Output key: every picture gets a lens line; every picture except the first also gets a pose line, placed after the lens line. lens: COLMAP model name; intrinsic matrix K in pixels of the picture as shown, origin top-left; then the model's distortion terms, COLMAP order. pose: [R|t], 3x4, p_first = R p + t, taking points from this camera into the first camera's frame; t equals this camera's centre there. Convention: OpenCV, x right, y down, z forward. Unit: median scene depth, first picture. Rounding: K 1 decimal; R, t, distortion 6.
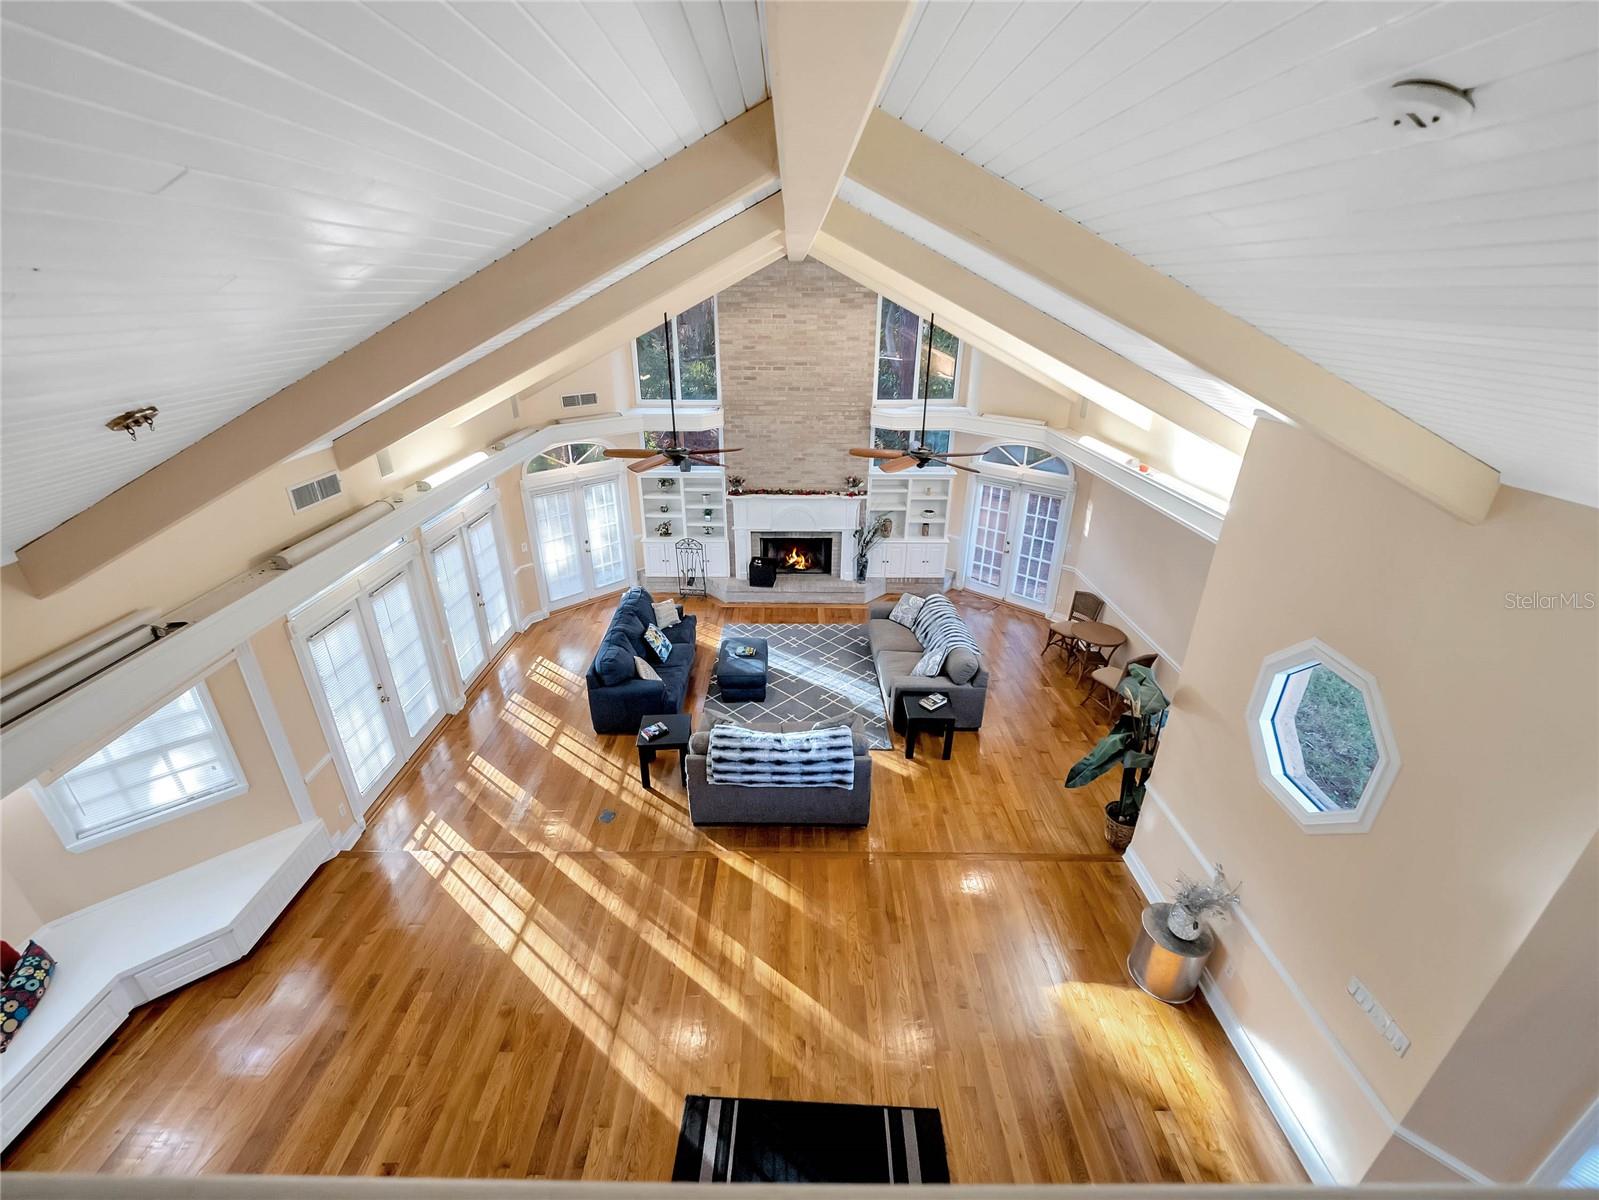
lens RADIAL K [[654.4, 0, 790.7], [0, 654.4, 600.2], [0, 0, 1]] dist [-0.001310, -0.000361]
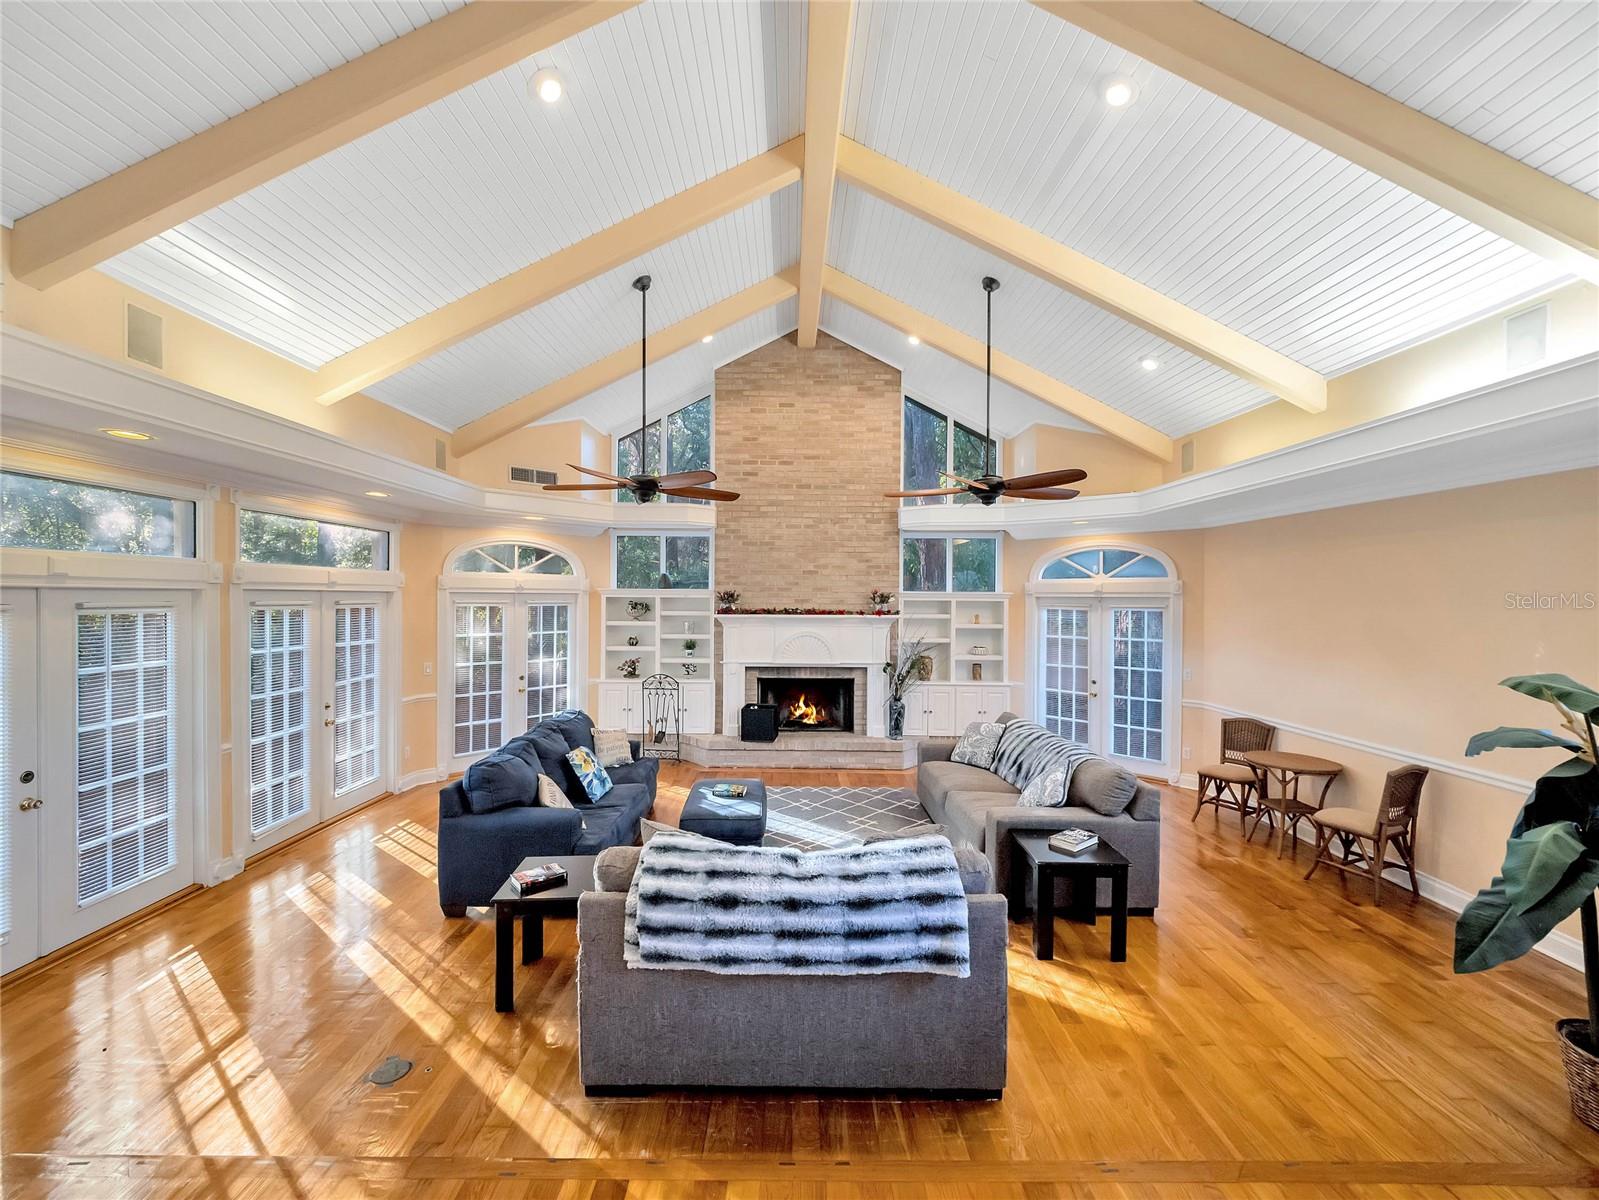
lens RADIAL K [[654.4, 0, 790.7], [0, 654.4, 600.2], [0, 0, 1]] dist [-0.001310, -0.000361]
pose [[0.999975, 0.006023, 0.003754, -0.013517], [-0.003926, 0.910062, -0.414453, 0.146988], [-0.005913, 0.414428, 0.910063, 0.315543]]
